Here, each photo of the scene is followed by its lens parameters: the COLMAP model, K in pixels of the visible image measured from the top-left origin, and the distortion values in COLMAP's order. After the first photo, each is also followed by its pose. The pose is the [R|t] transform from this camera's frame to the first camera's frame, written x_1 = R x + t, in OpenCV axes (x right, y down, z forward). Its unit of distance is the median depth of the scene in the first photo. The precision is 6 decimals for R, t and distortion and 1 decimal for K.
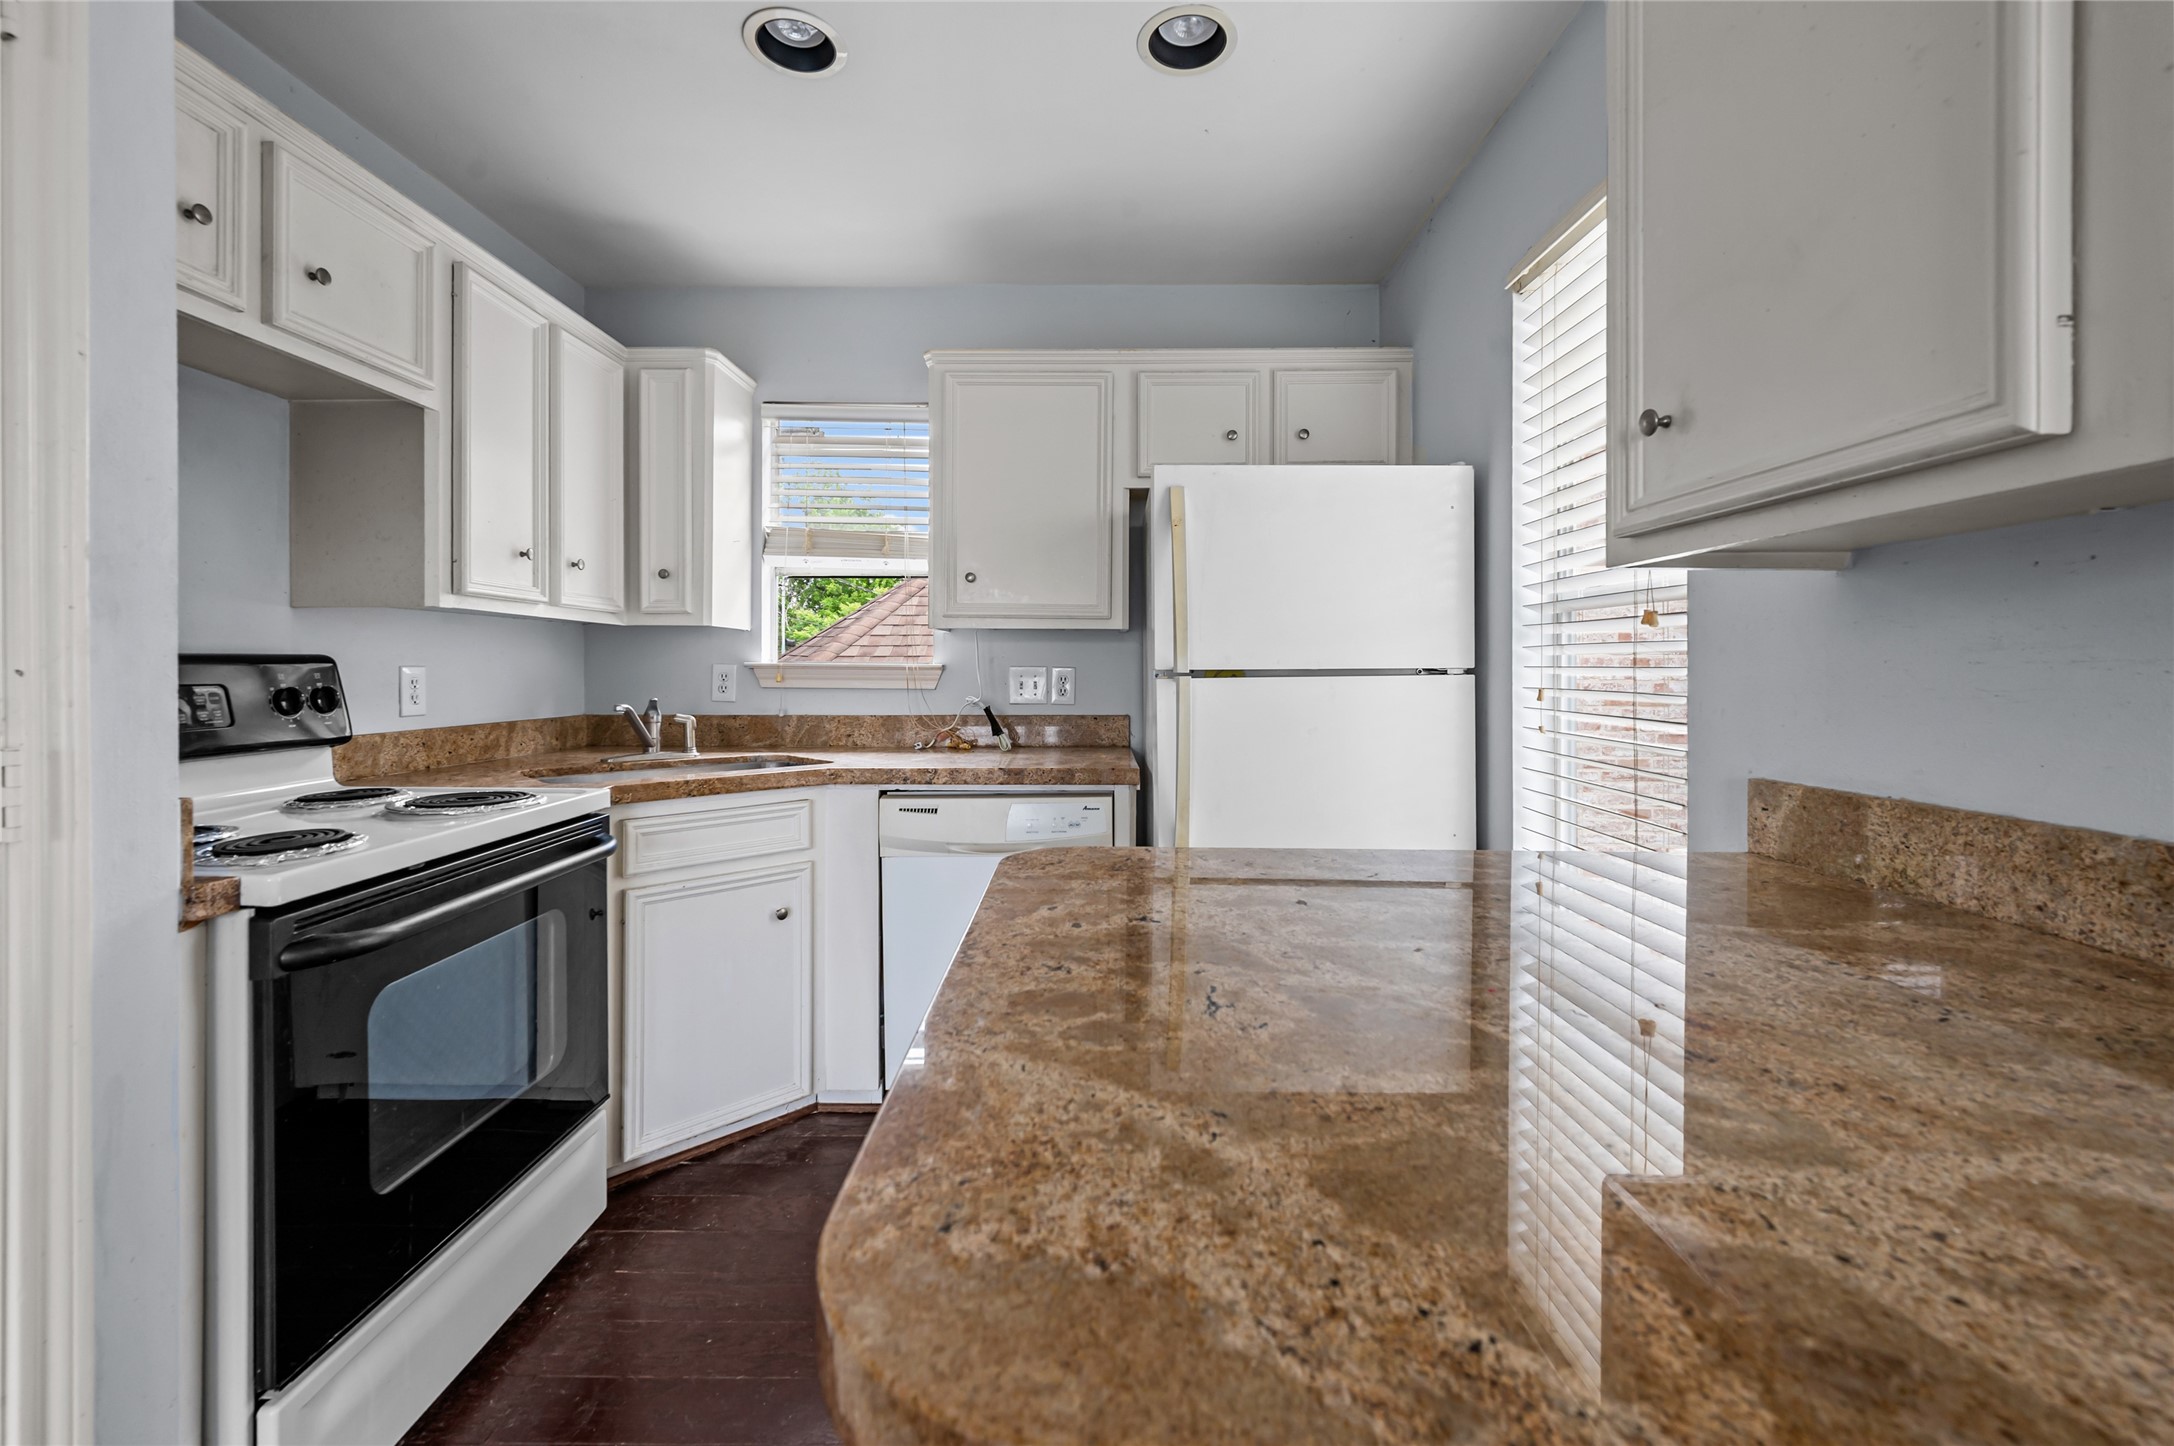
lens RADIAL K [[877.7, 0, 1086.9], [0, 877.7, 664.8], [0, 0, 1]] dist [0.000048, -0.000149]
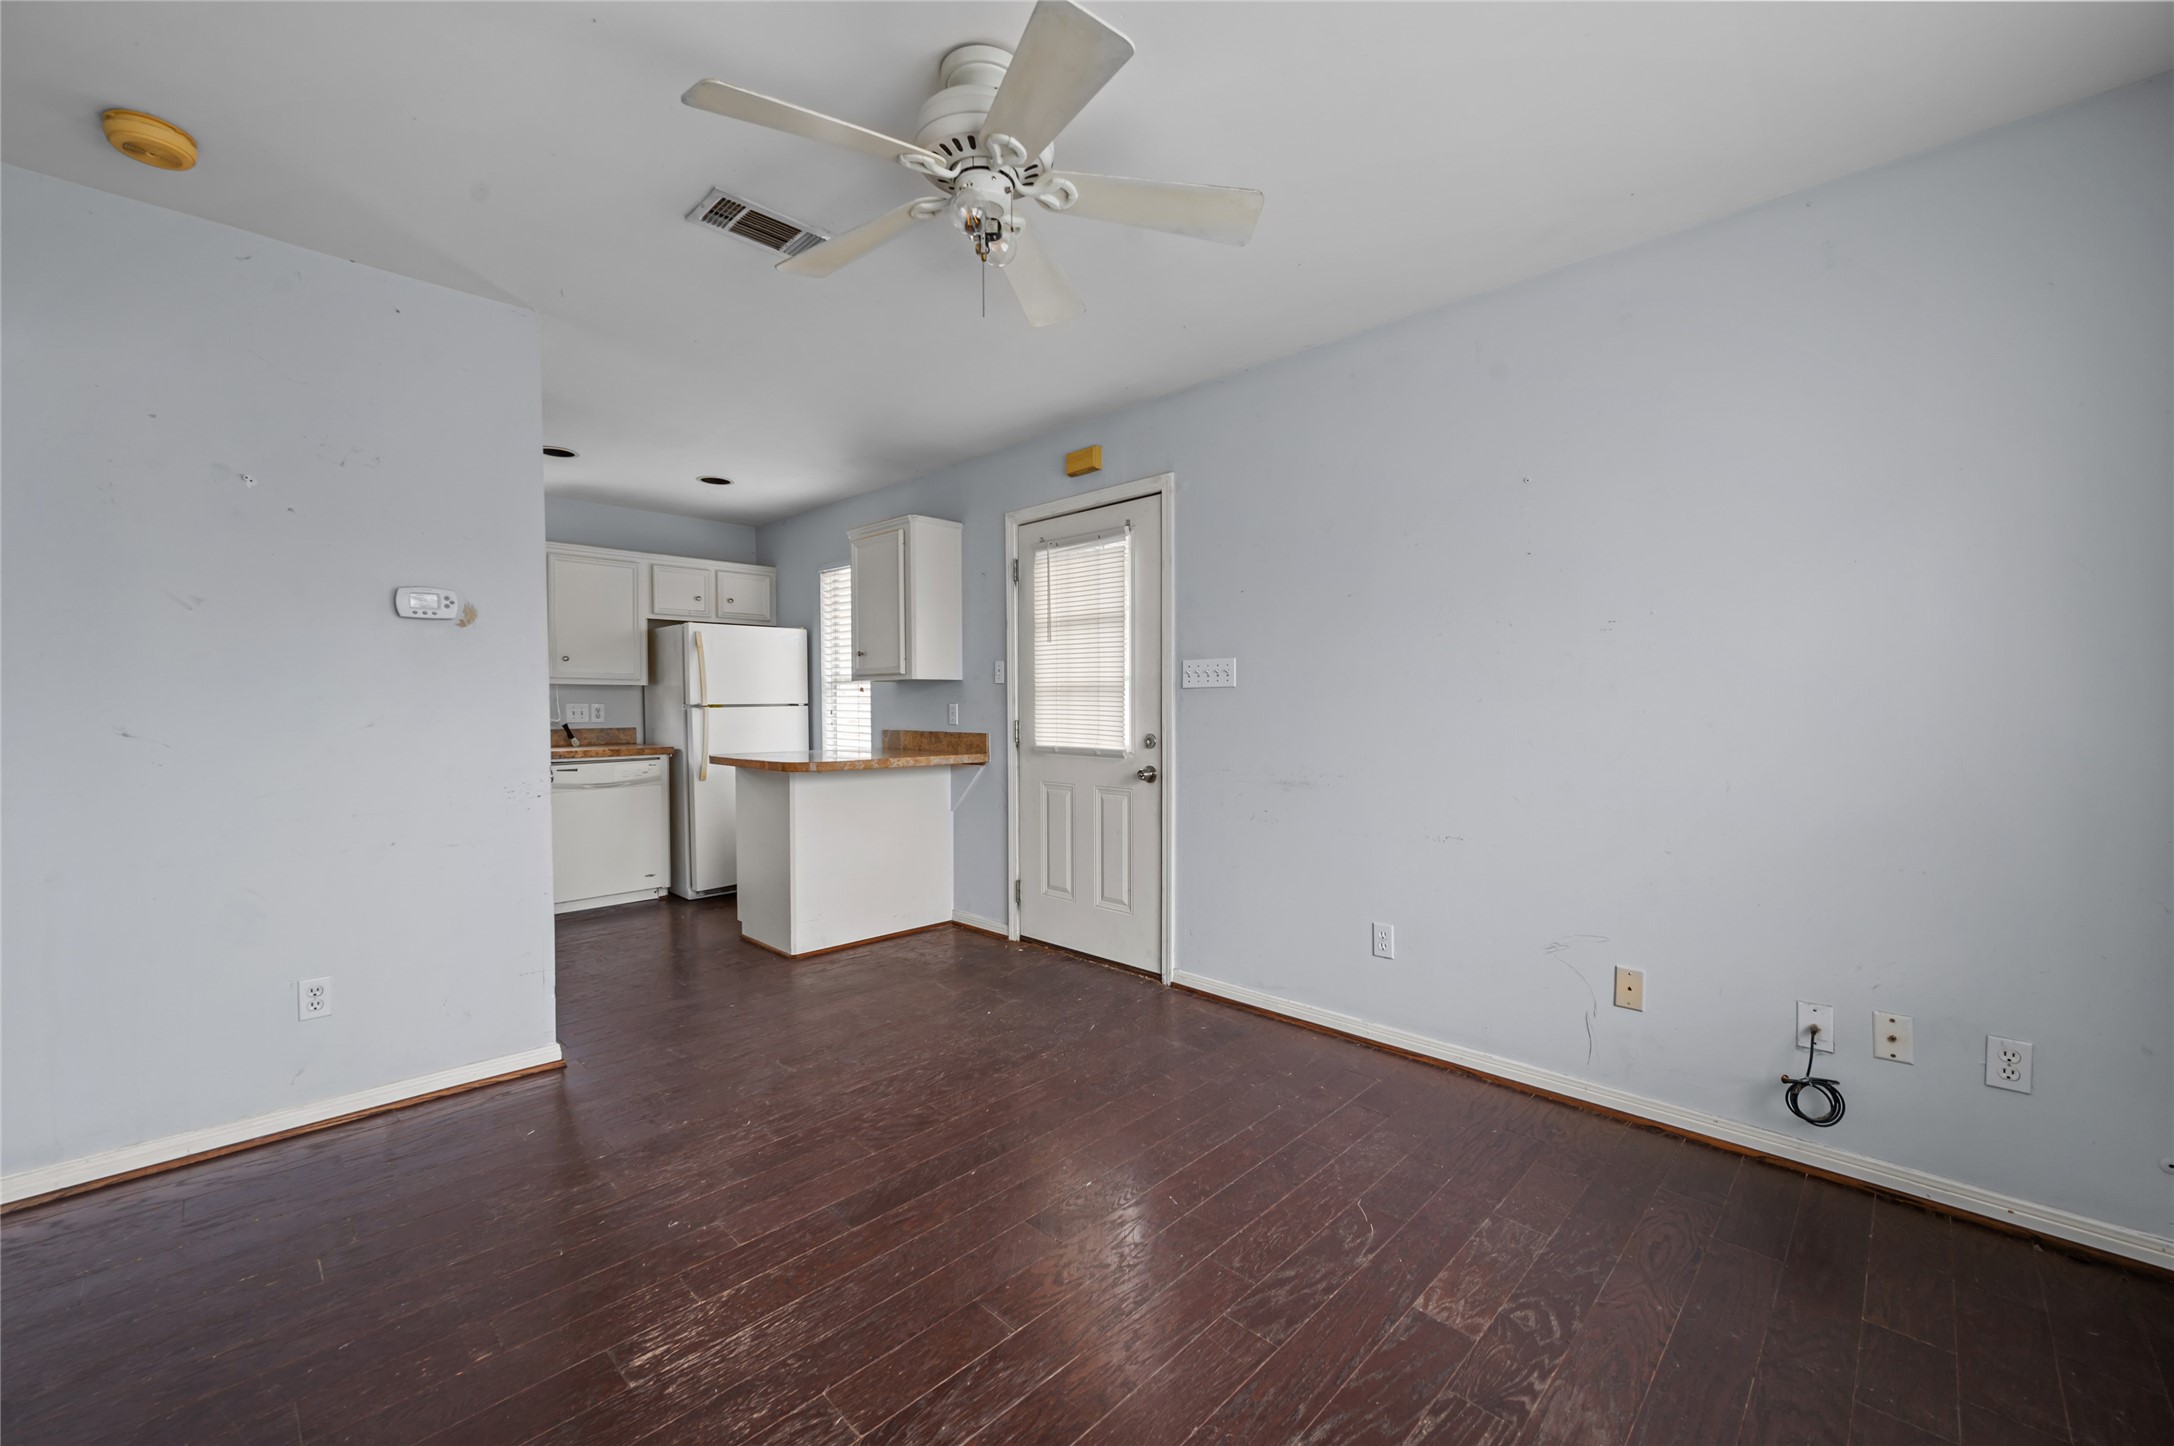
lens RADIAL K [[863.2, 0, 1087.0], [0, 863.2, 723.0], [0, 0, 1]] dist [-0.000167, -0.000096]
pose [[0.691783, -0.020135, 0.721825, -0.837628], [-0.000580, 0.999595, 0.028440, -0.011497], [-0.722105, -0.020093, 0.691491, -1.387623]]
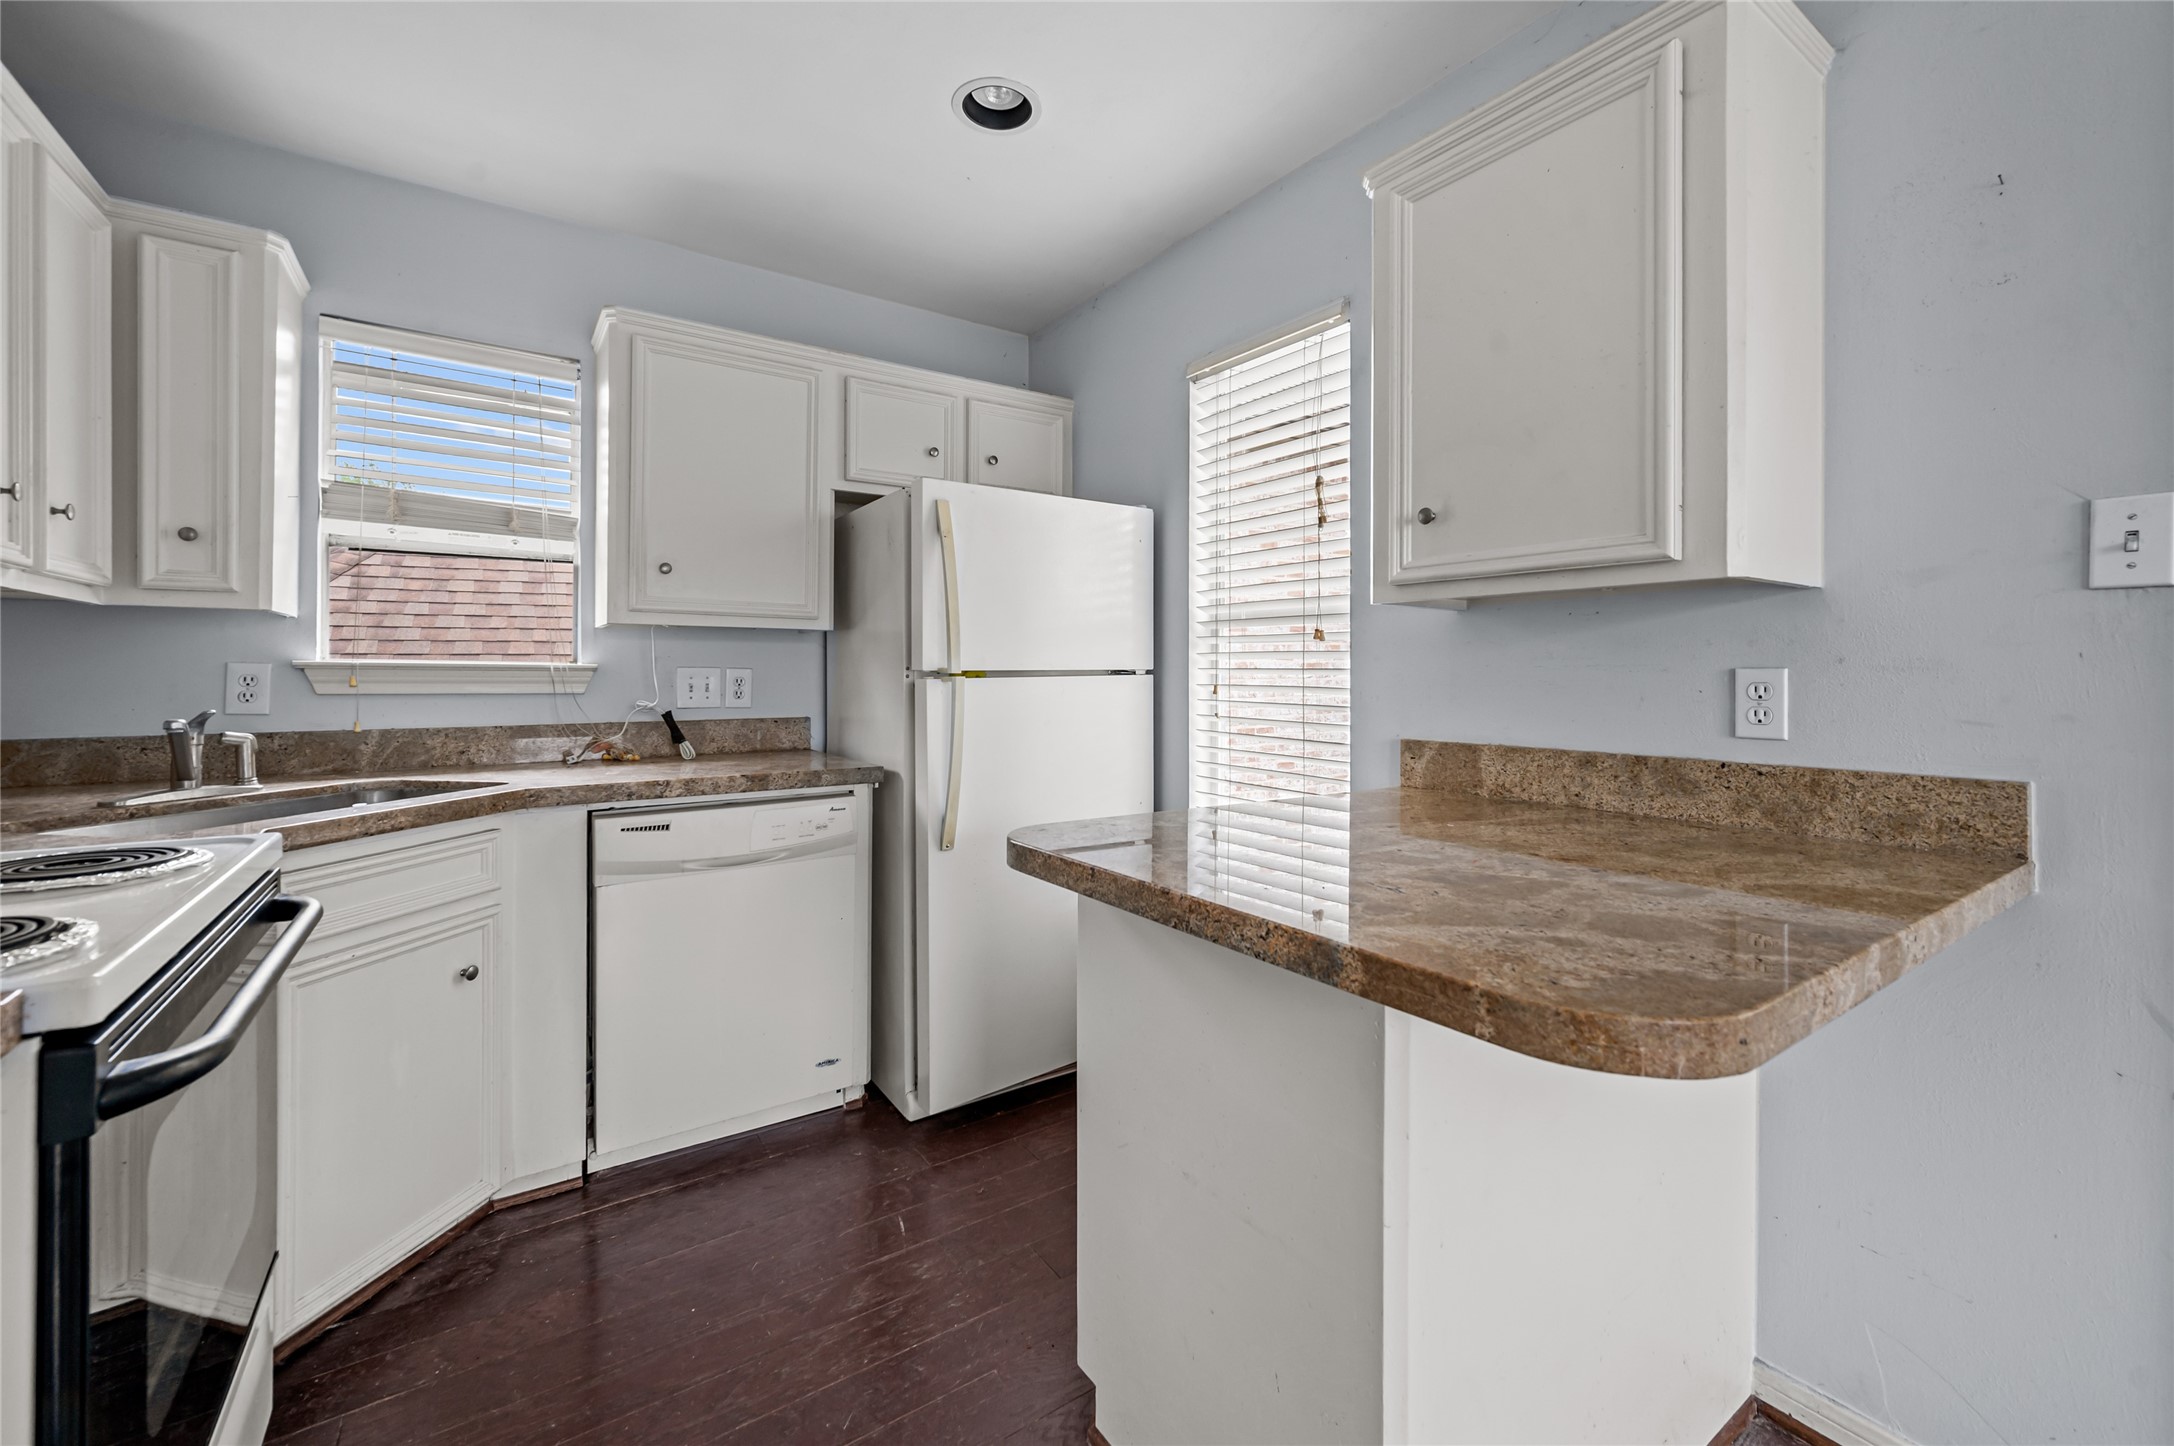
lens RADIAL K [[877.7, 0, 1086.9], [0, 877.7, 664.8], [0, 0, 1]] dist [0.000048, -0.000149]
pose [[0.821899, 0.004669, 0.569614, -0.331777], [-0.003493, 0.999989, -0.003156, 0.001116], [-0.569623, 0.000604, 0.821906, 0.013350]]
